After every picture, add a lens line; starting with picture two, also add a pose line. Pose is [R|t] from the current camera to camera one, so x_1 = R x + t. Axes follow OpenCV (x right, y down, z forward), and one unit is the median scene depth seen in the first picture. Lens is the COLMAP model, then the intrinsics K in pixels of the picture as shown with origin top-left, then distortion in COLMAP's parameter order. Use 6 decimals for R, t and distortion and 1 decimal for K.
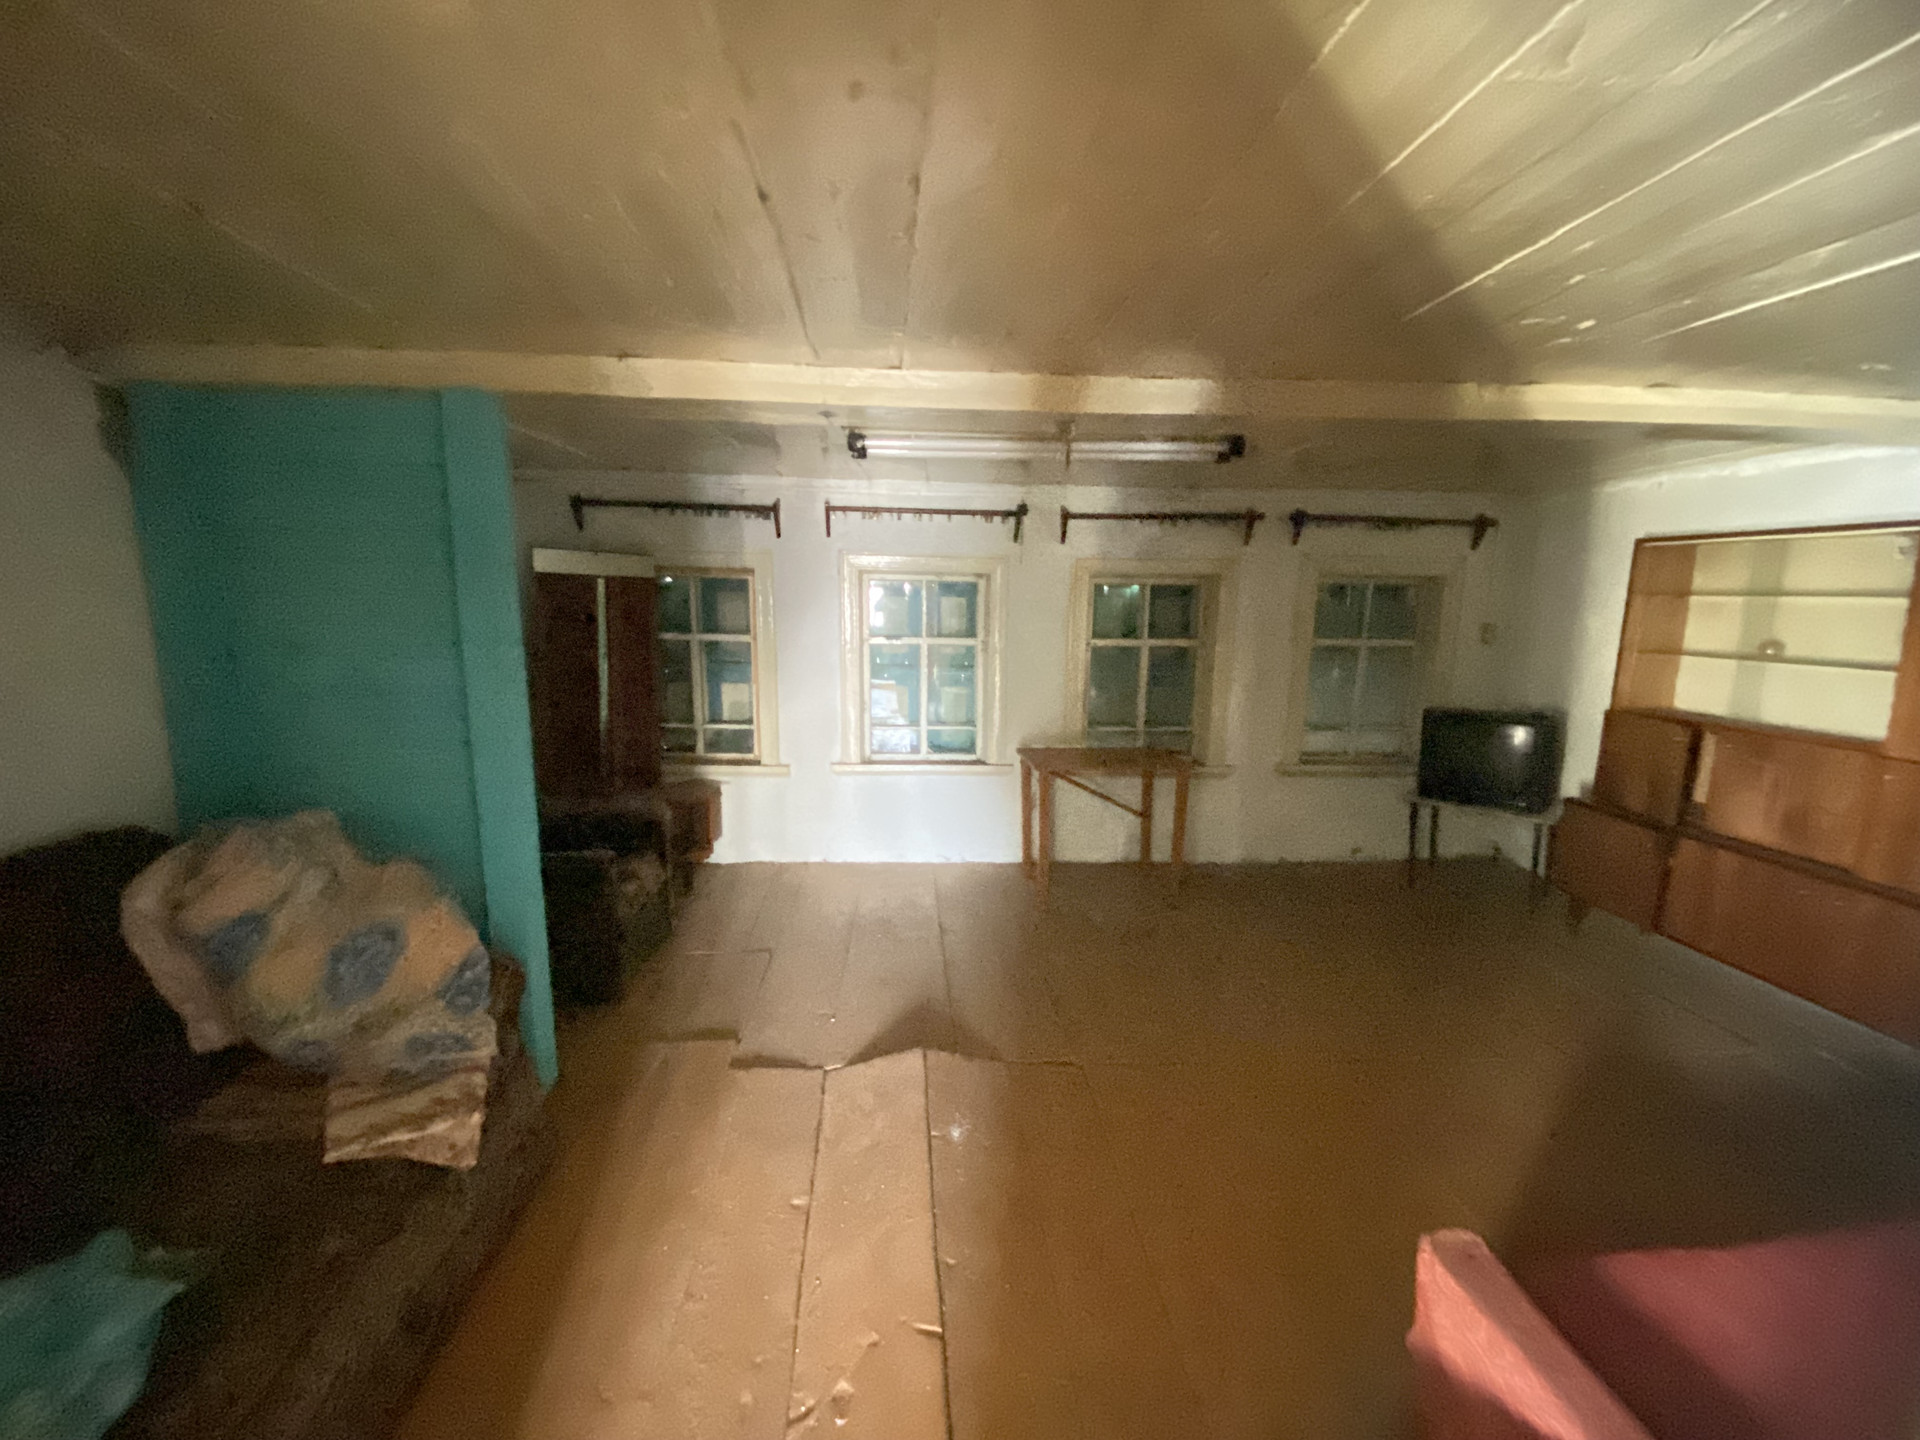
lens RADIAL K [[773.0, 0, 960.0], [0, 773.0, 720.0], [0, 0, 1]] dist [-0.000117, -0.000054]
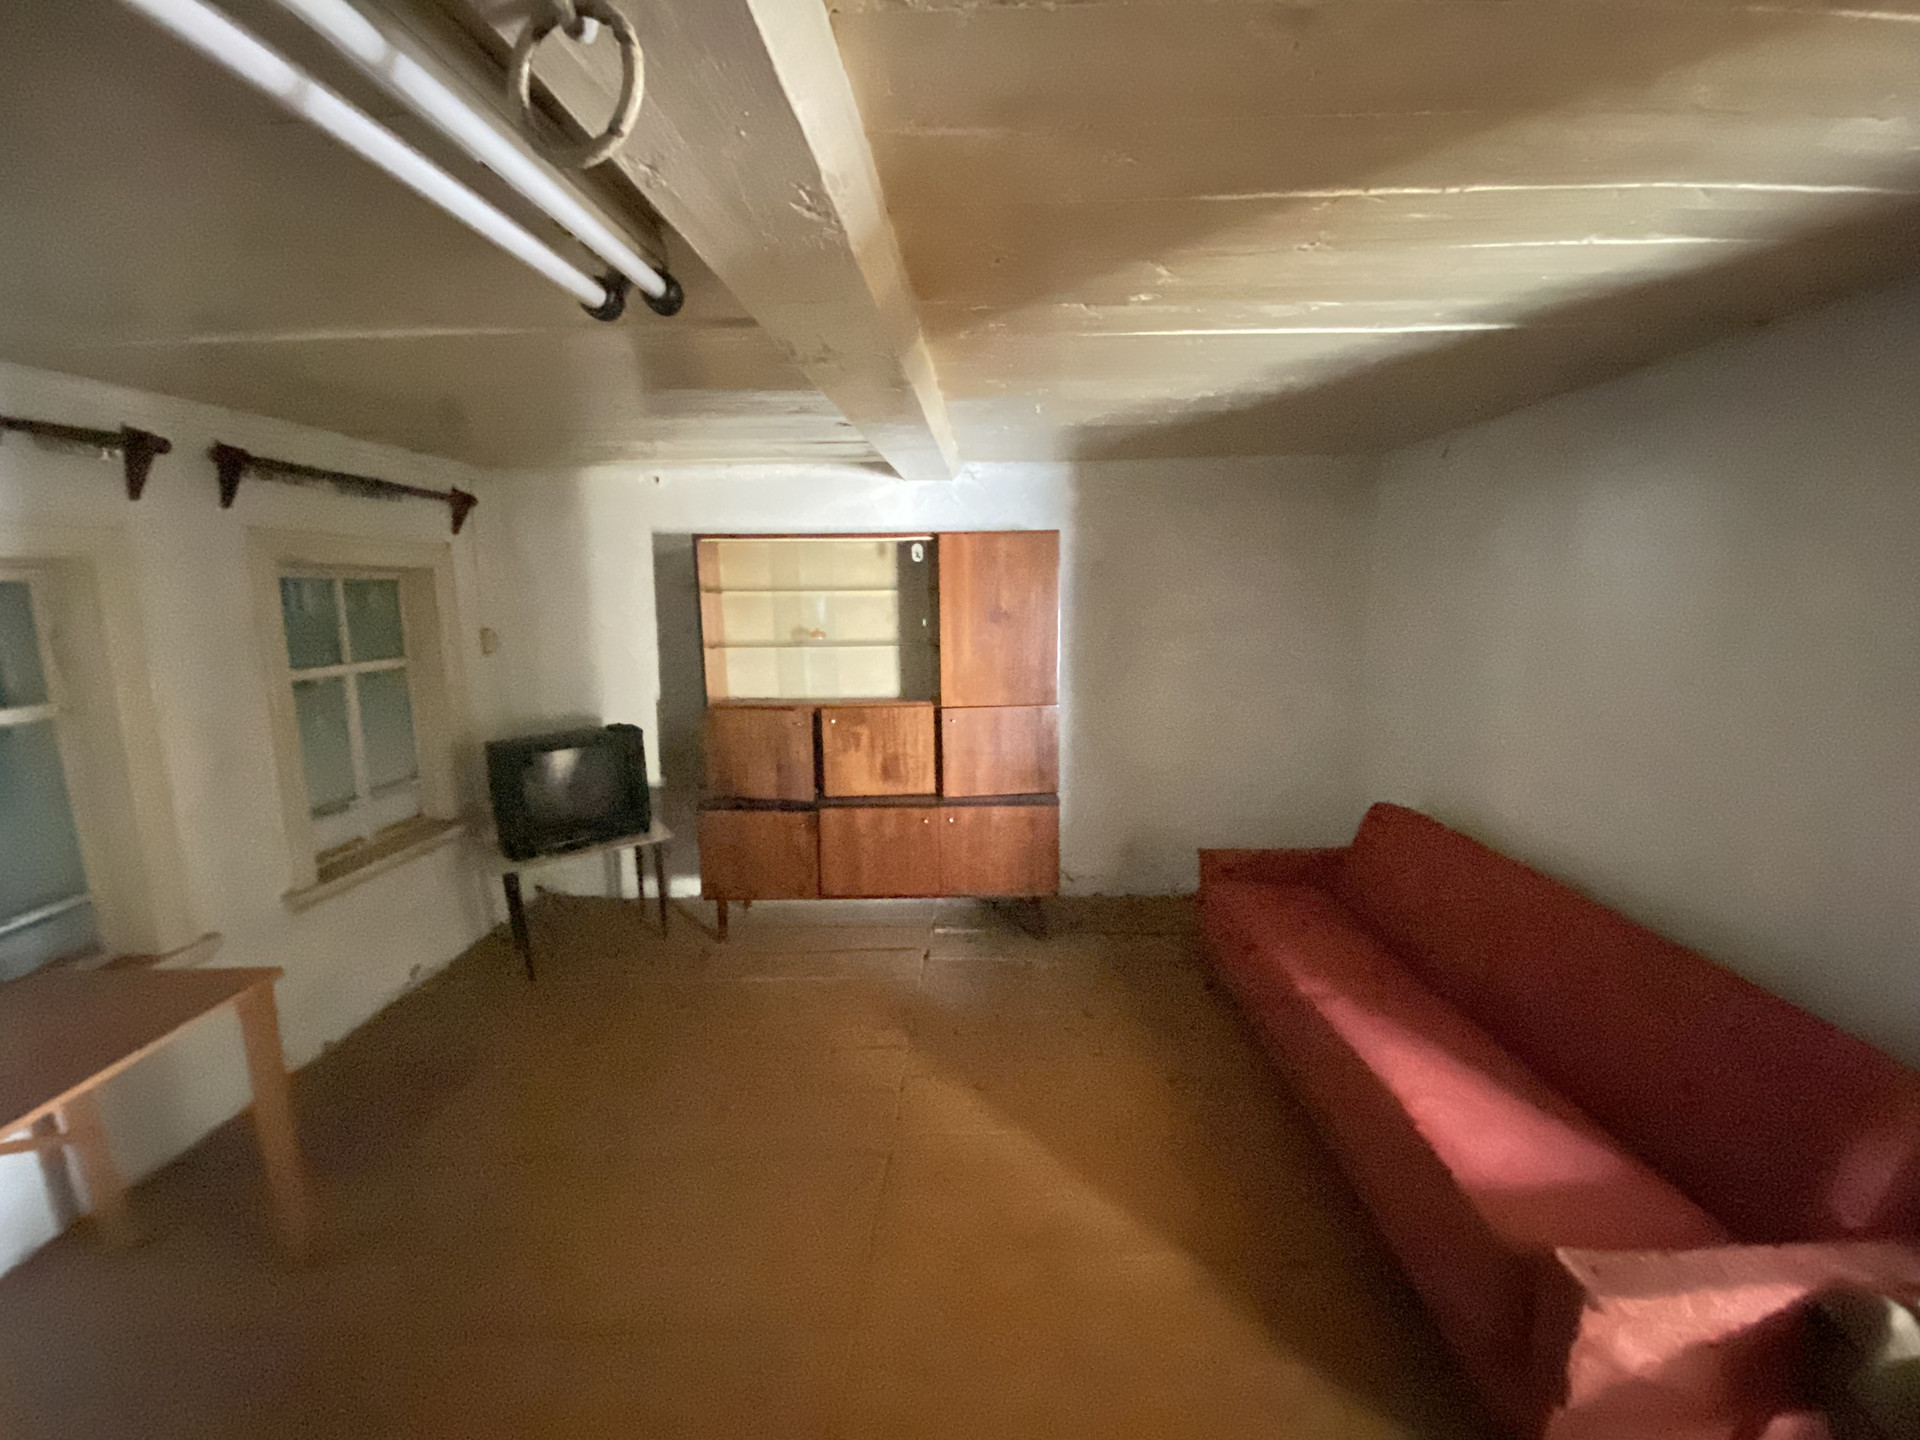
lens RADIAL K [[788.9, 0, 960.0], [0, 788.9, 720.0], [0, 0, 1]] dist [0.060649, -0.048937]
pose [[0.120310, -0.170940, 0.977909, -0.091847], [0.172766, 0.973637, 0.148938, -0.075103], [-0.977588, 0.151031, 0.146670, 0.434021]]
